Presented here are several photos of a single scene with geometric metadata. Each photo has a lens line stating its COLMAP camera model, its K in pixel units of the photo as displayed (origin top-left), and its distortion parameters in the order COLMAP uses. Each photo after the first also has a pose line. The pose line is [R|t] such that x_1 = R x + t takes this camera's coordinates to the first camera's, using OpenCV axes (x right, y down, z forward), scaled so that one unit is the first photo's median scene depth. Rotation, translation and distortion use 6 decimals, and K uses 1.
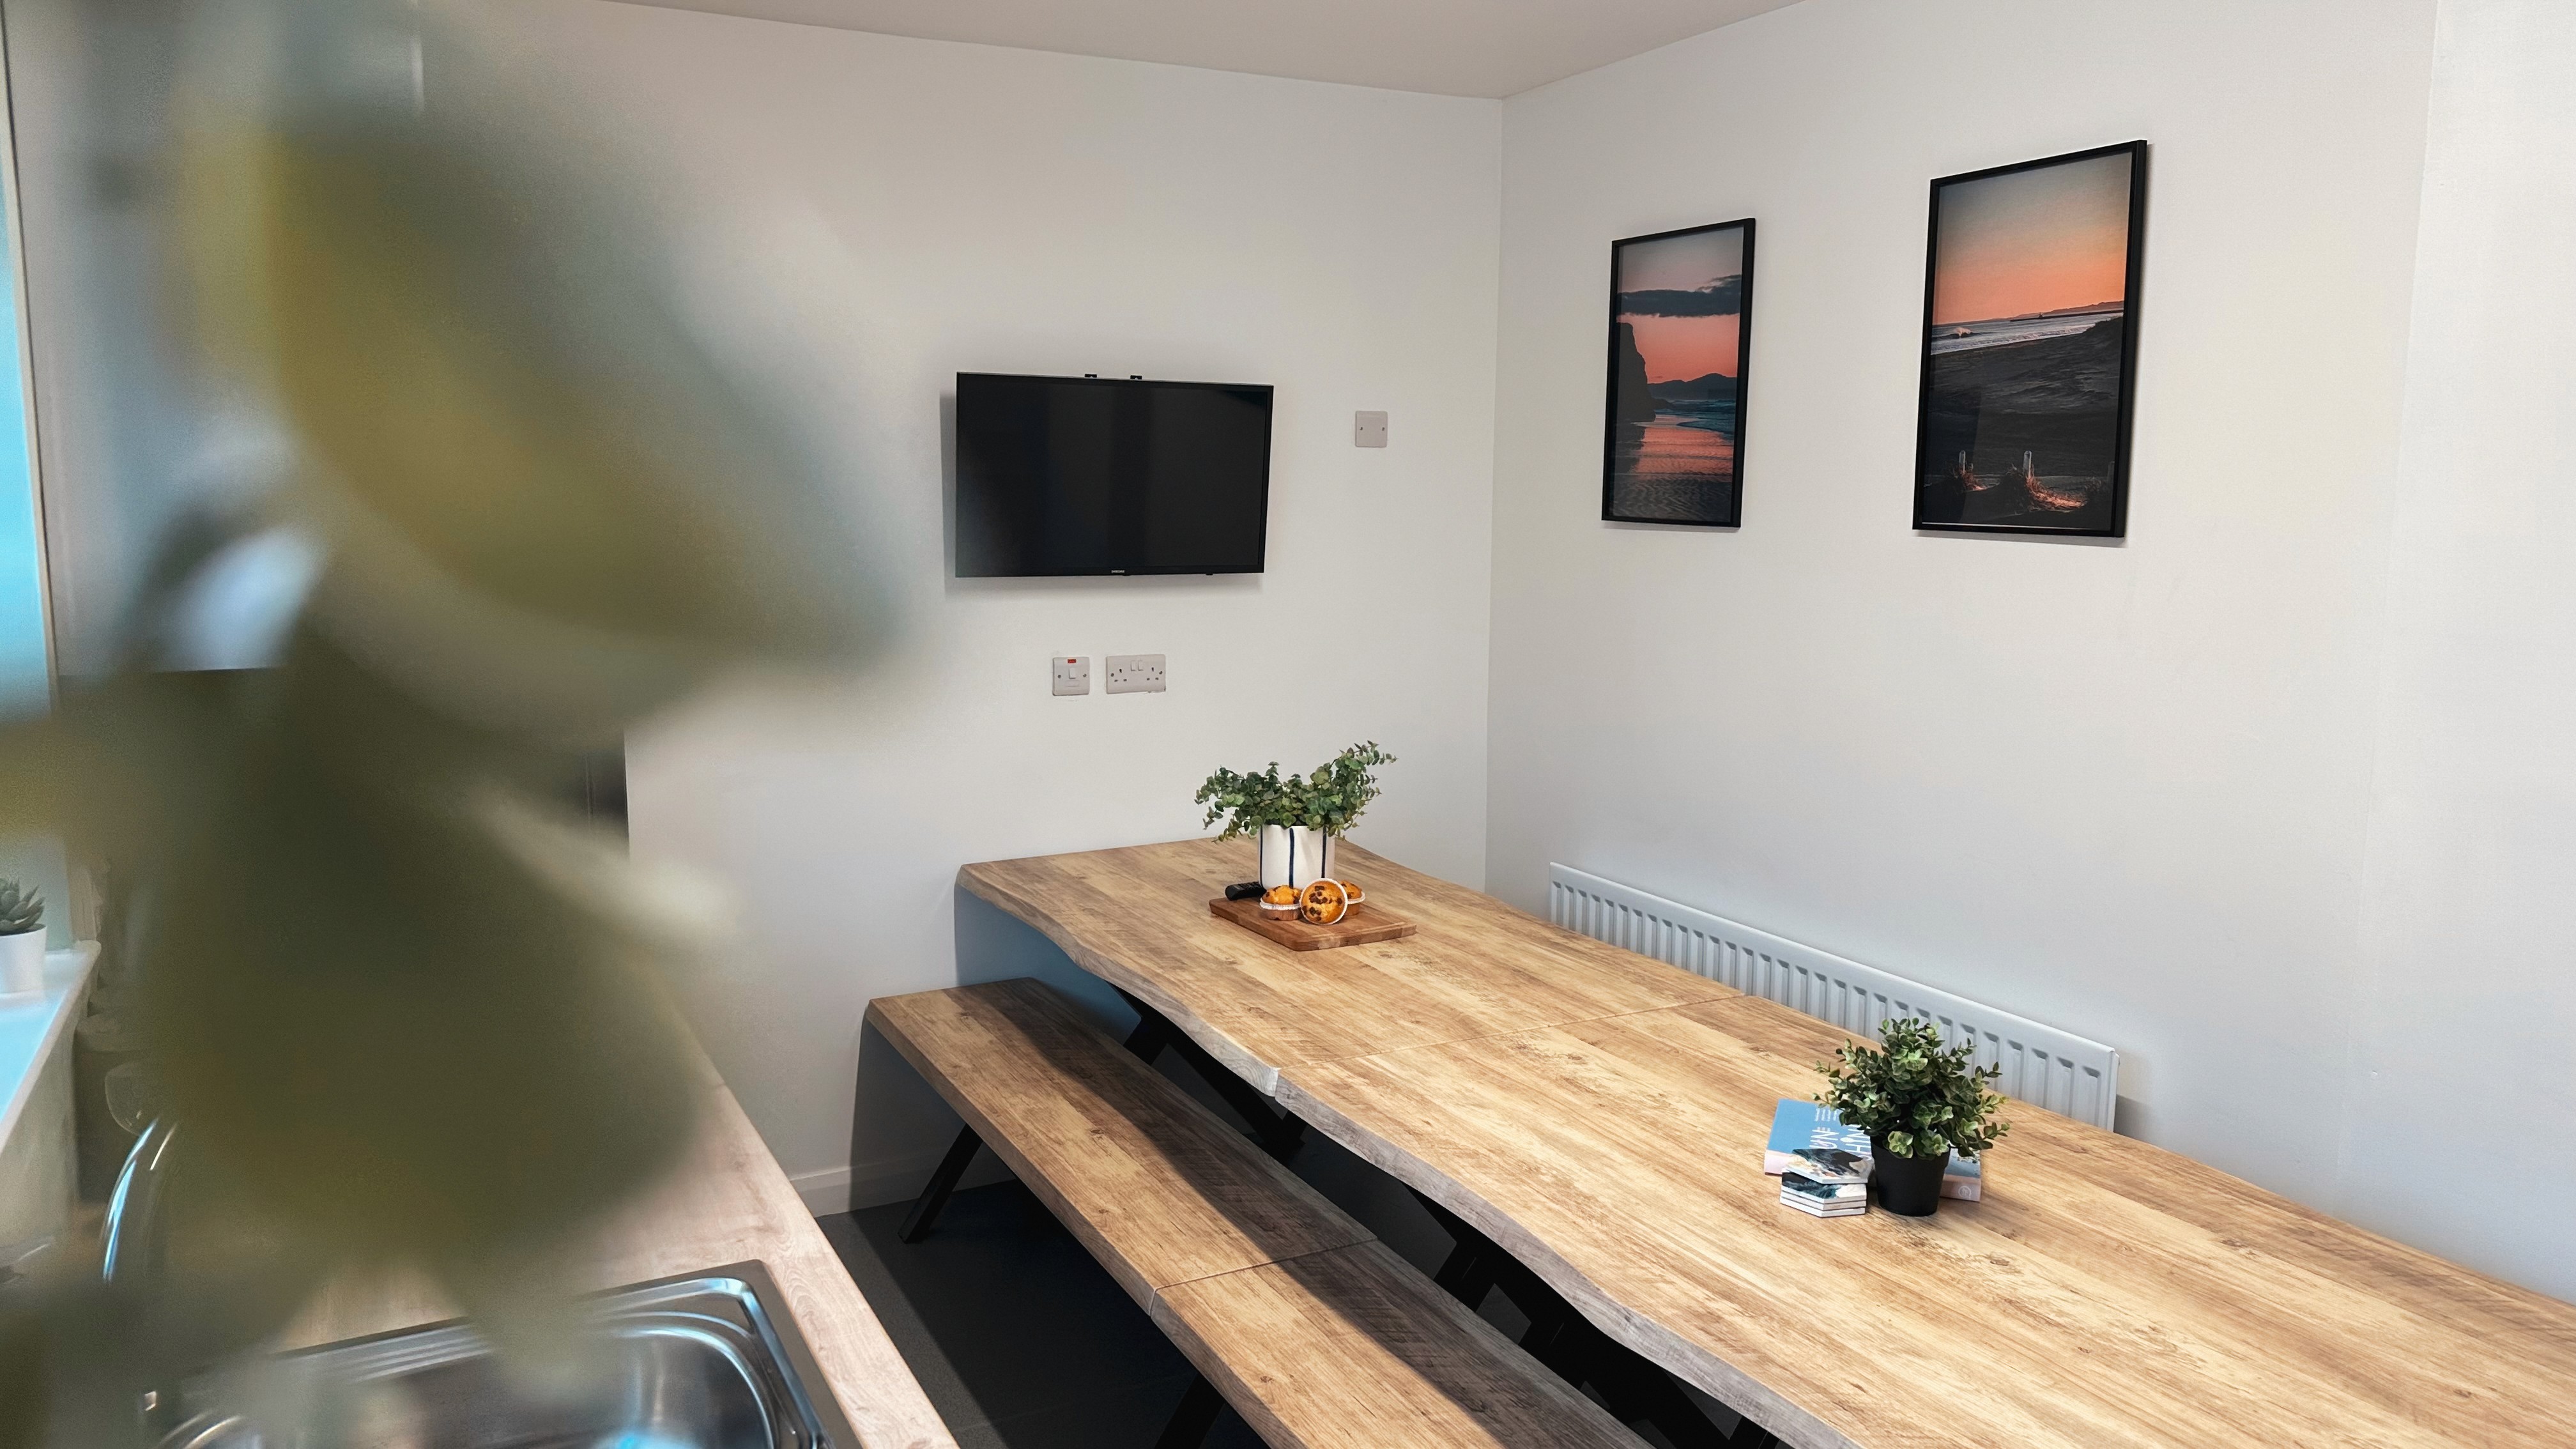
lens RADIAL K [[1809.3, 0, 1288.3], [0, 1809.3, 726.2], [0, 0, 1]] dist [0.044165, -0.036946]
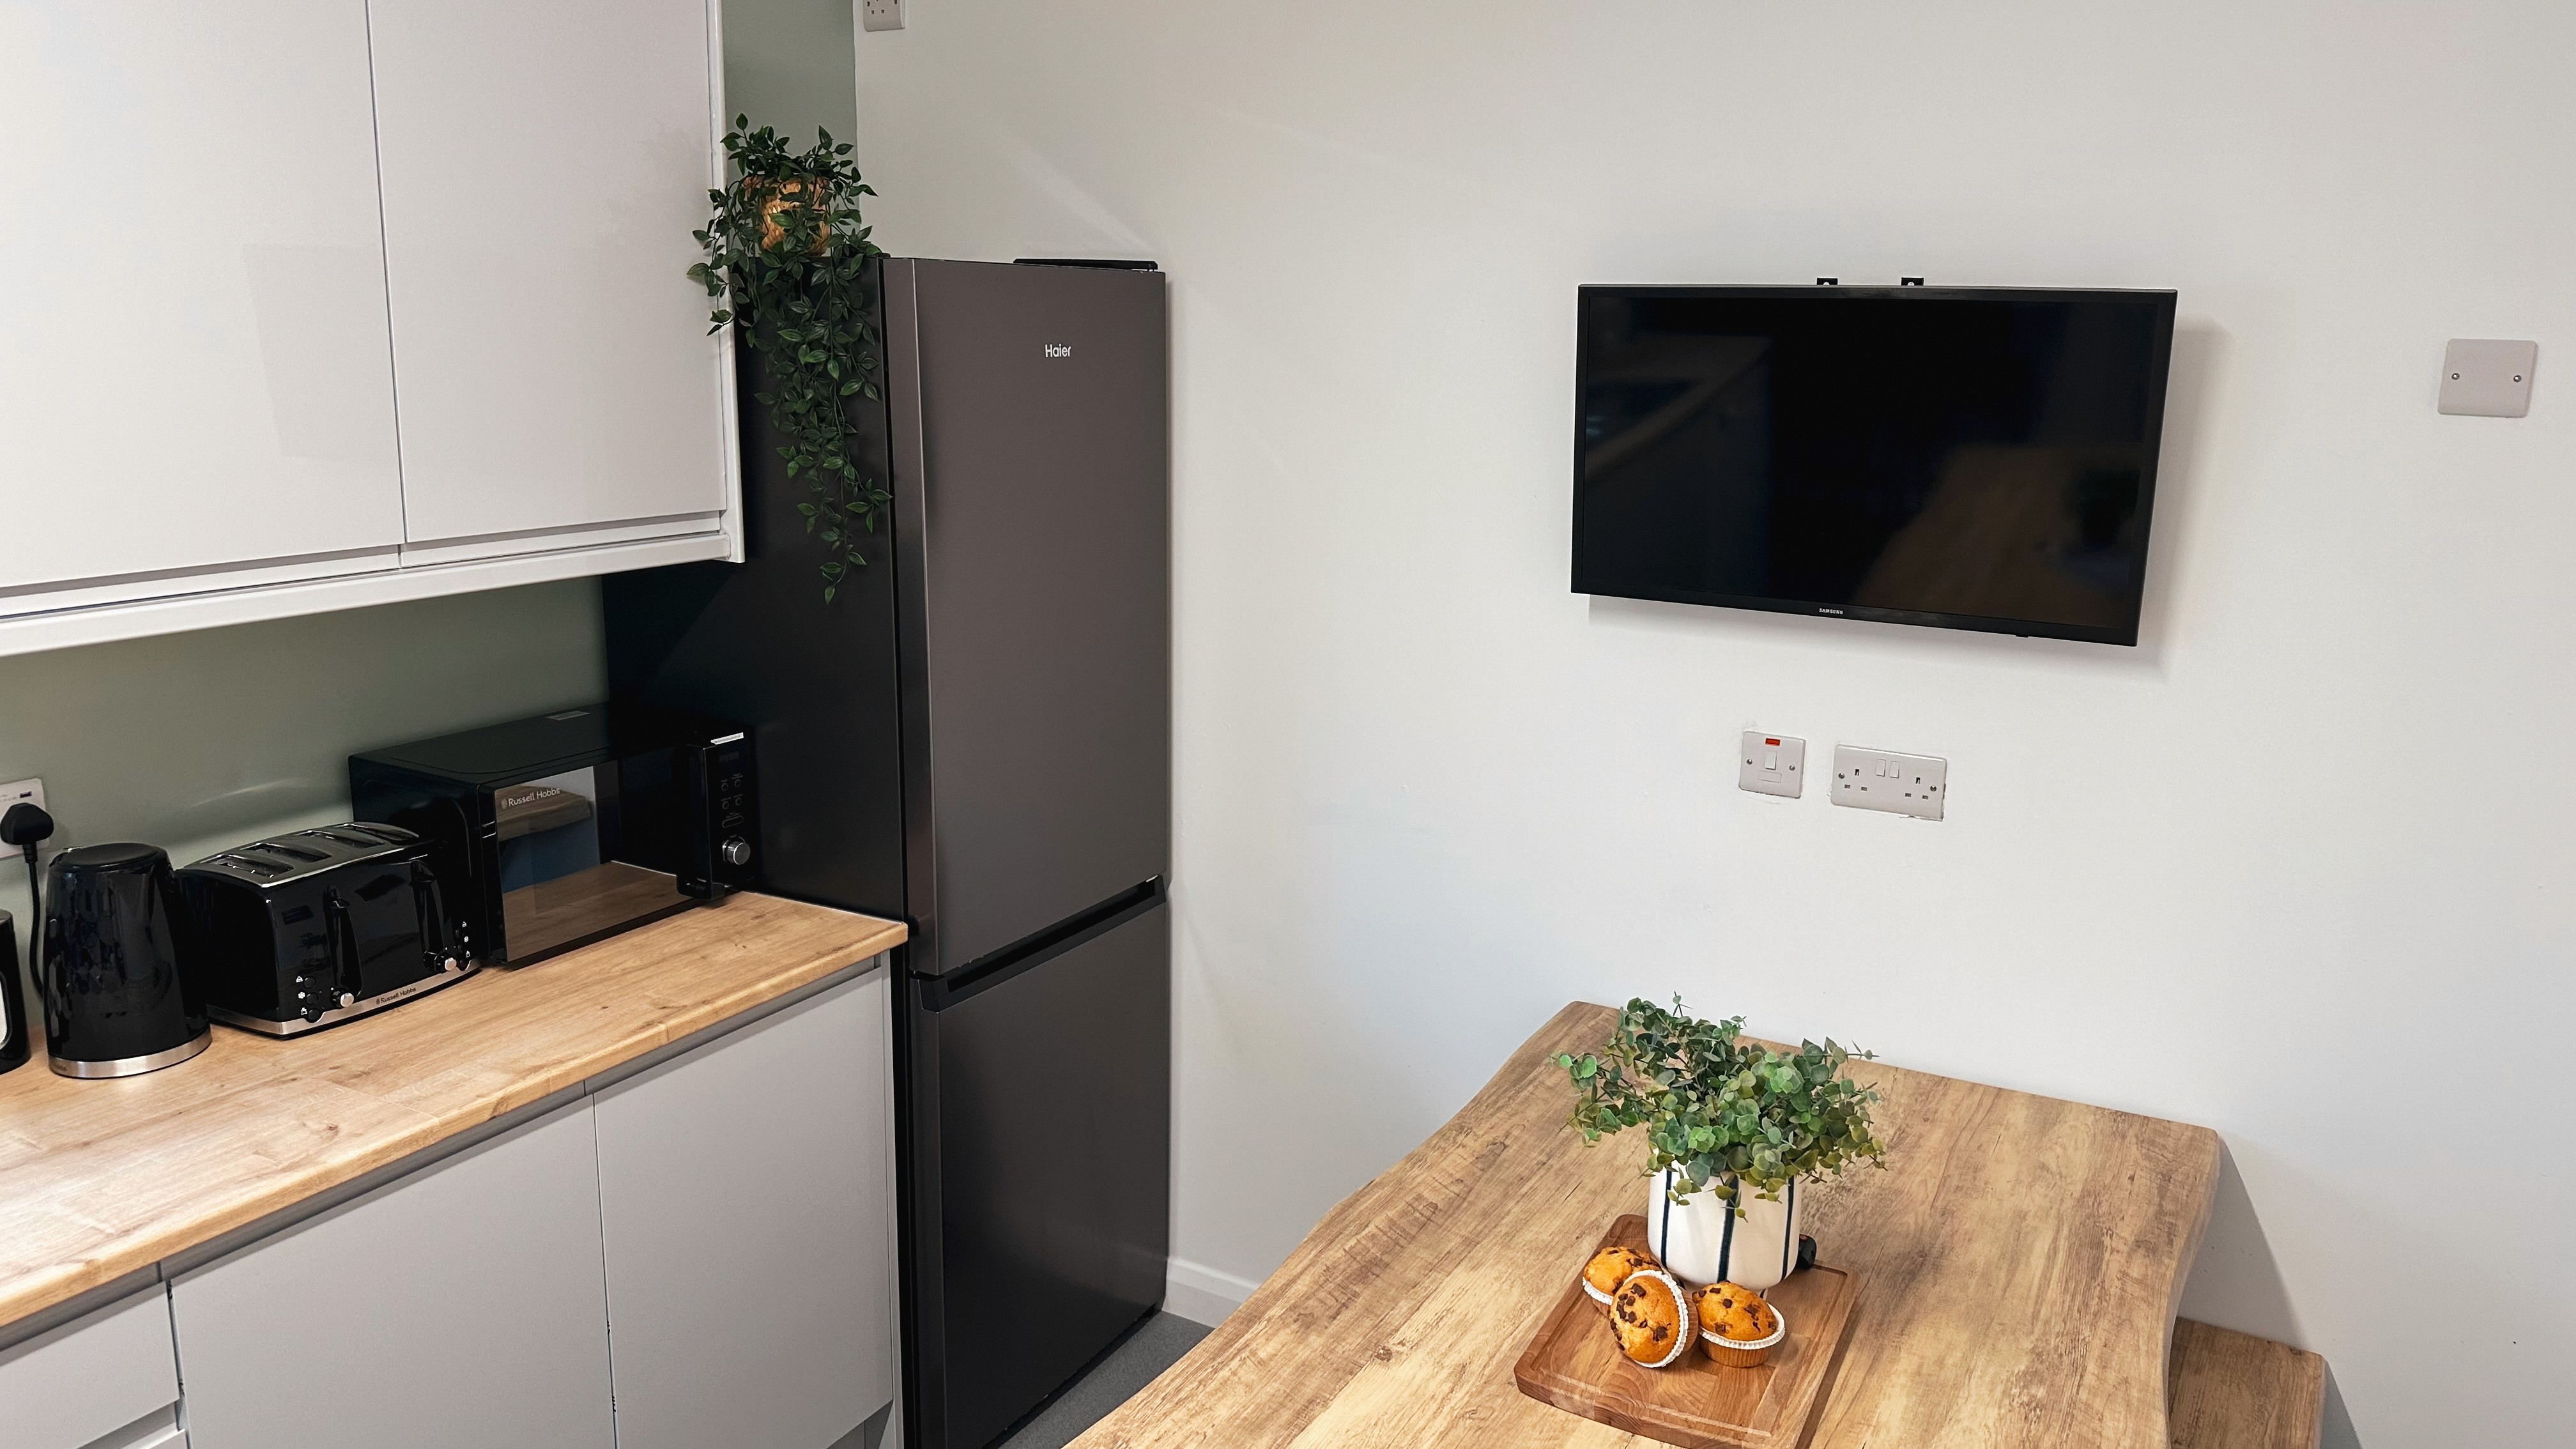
lens RADIAL K [[1809.3, 0, 1270.2], [0, 1809.3, 715.6], [0, 0, 1]] dist [0.044165, -0.036946]
pose [[0.545889, 0.190490, -0.815916, 0.294232], [-0.129183, 0.981303, 0.142672, -0.111743], [0.827838, 0.027519, 0.560291, 0.505072]]
